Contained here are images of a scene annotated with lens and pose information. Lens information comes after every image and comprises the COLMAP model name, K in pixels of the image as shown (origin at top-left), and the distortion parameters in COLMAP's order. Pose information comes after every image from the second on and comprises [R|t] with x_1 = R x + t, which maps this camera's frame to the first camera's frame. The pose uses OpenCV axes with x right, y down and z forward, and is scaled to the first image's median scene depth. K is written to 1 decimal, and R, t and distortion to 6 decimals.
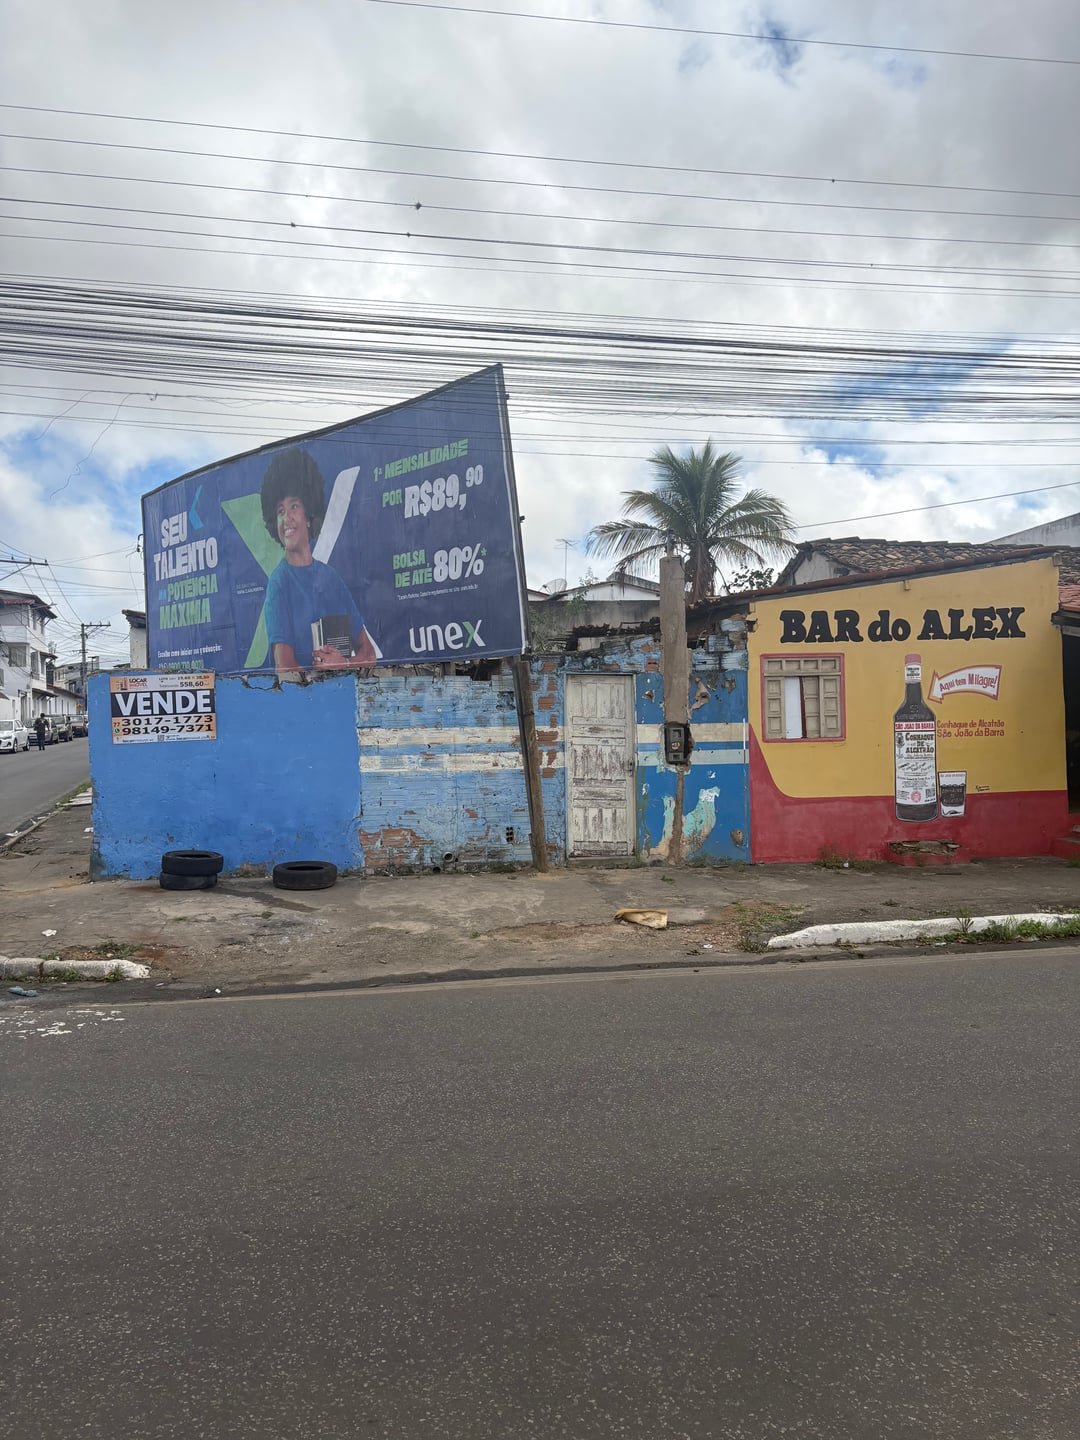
lens RADIAL K [[1083.8, 0, 552.9], [0, 1083.8, 726.4], [0, 0, 1]] dist [0.108100, -0.216664]
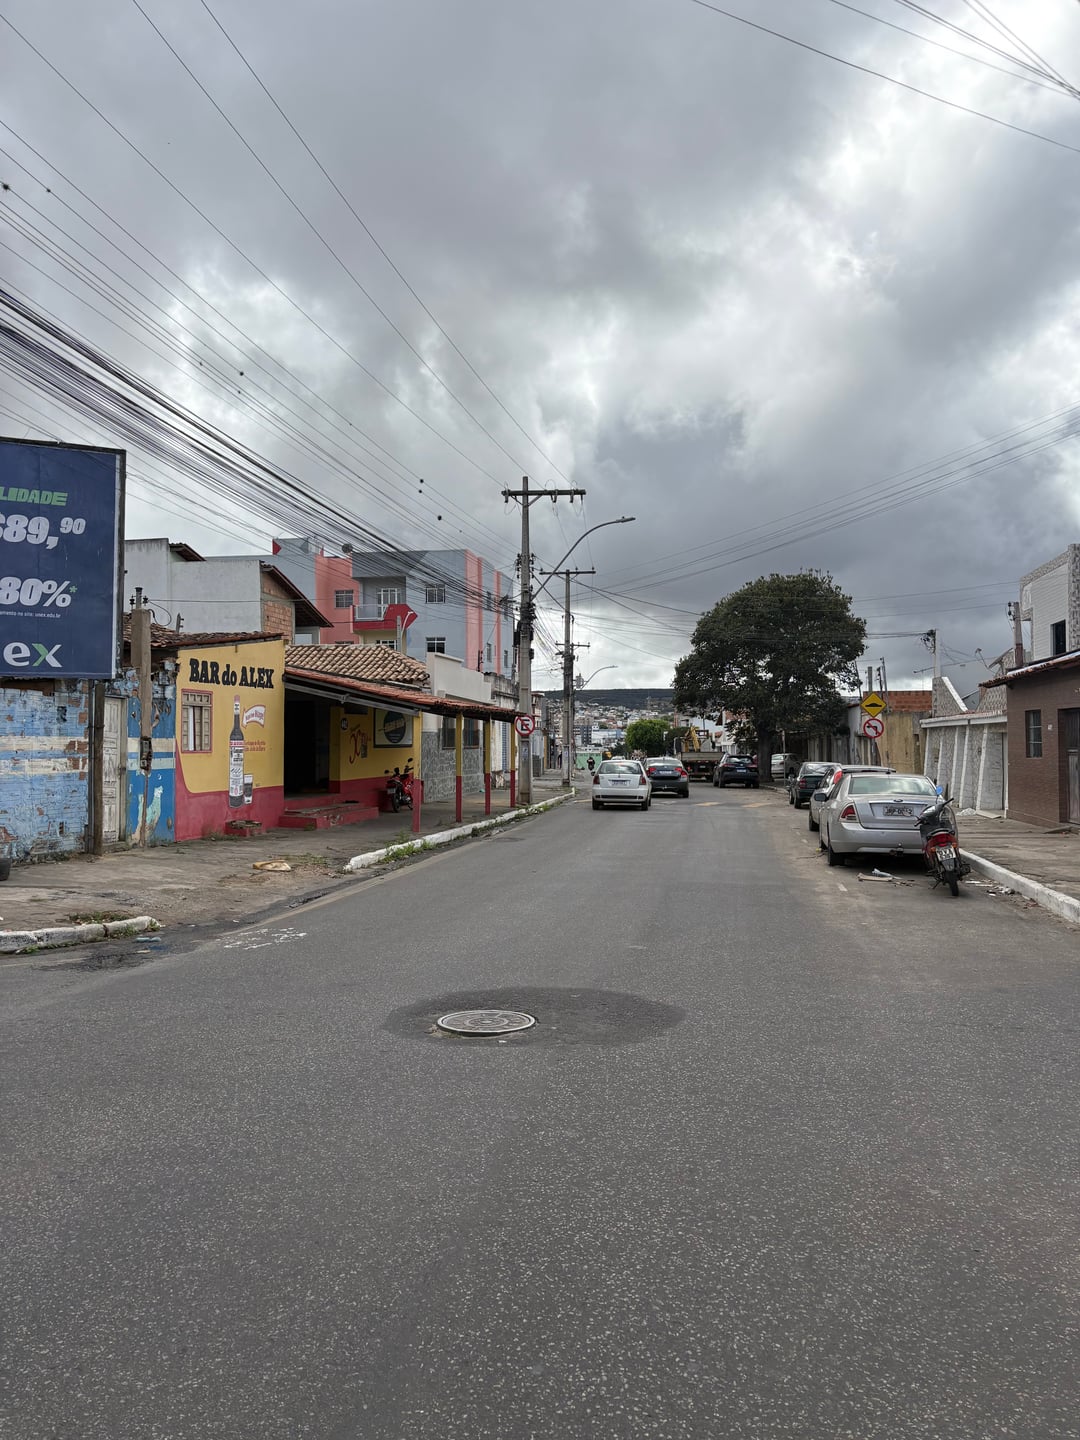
lens RADIAL K [[1082.6, 0, 540.9], [0, 1082.6, 727.5], [0, 0, 1]] dist [0.072758, -0.081436]
pose [[0.359115, 0.035342, 0.932624, -0.955265], [-0.012816, 0.999375, -0.032937, 0.022681], [-0.933205, -0.000124, 0.359344, 0.087785]]
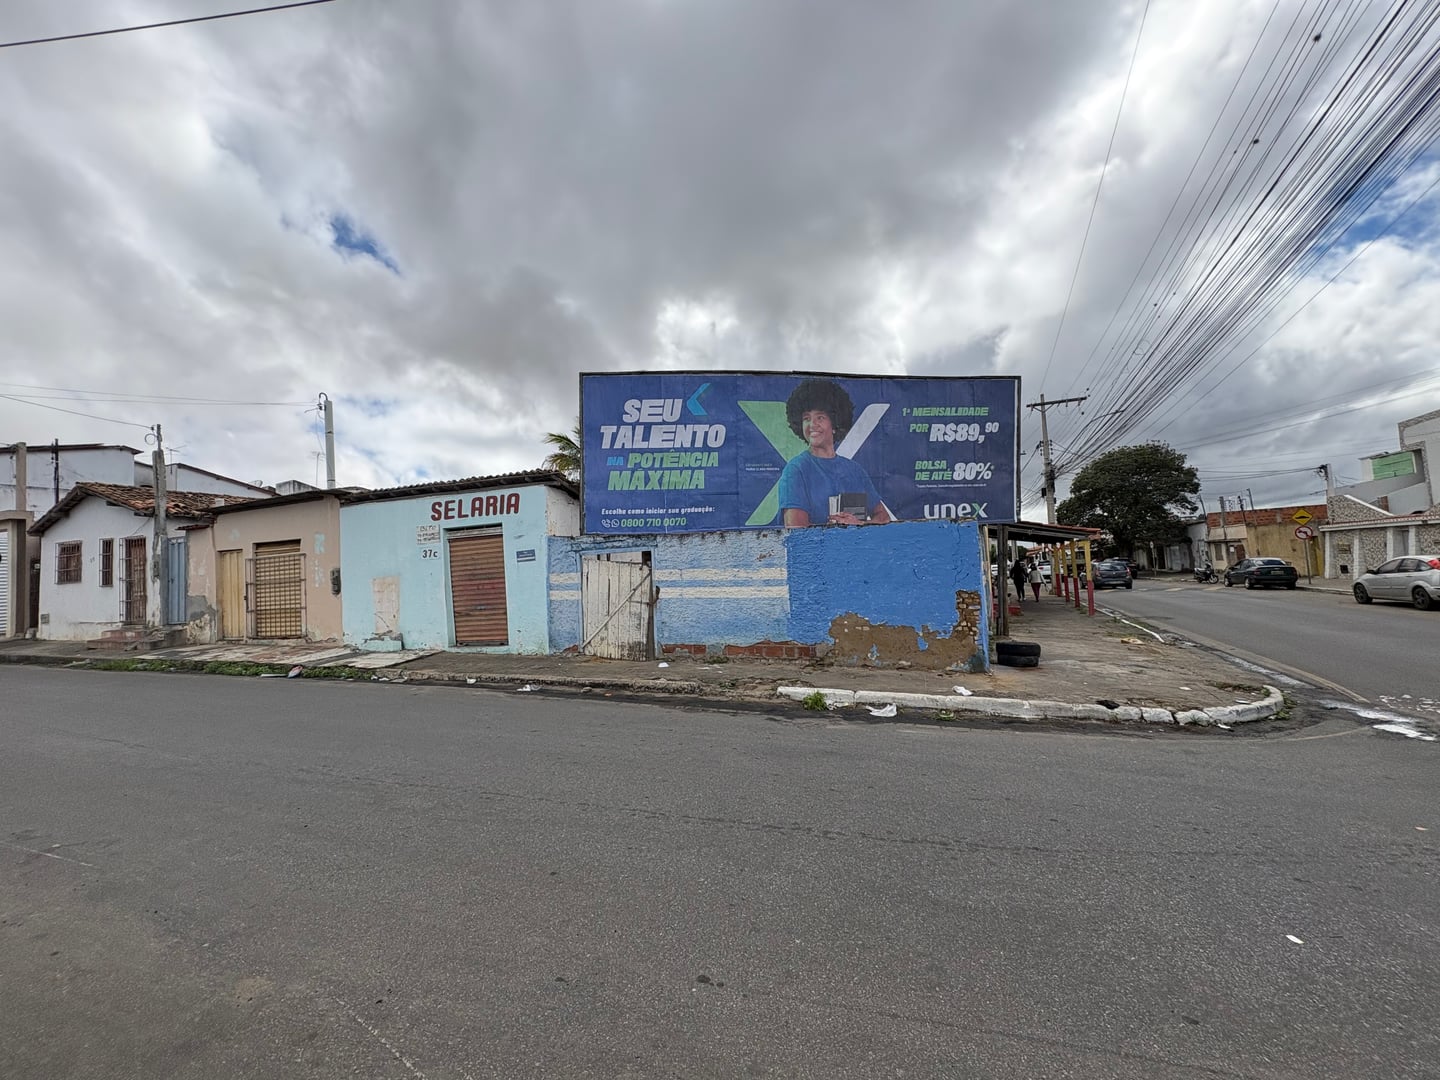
lens RADIAL K [[568.8, 0, 718.5], [0, 568.8, 540.2], [0, 0, 1]] dist [0.000341, 0.000856]
pose [[0.592216, 0.032723, 0.805115, -1.088066], [0.036798, 0.997034, -0.067591, 0.012969], [-0.804939, 0.069655, 0.589255, 0.780343]]
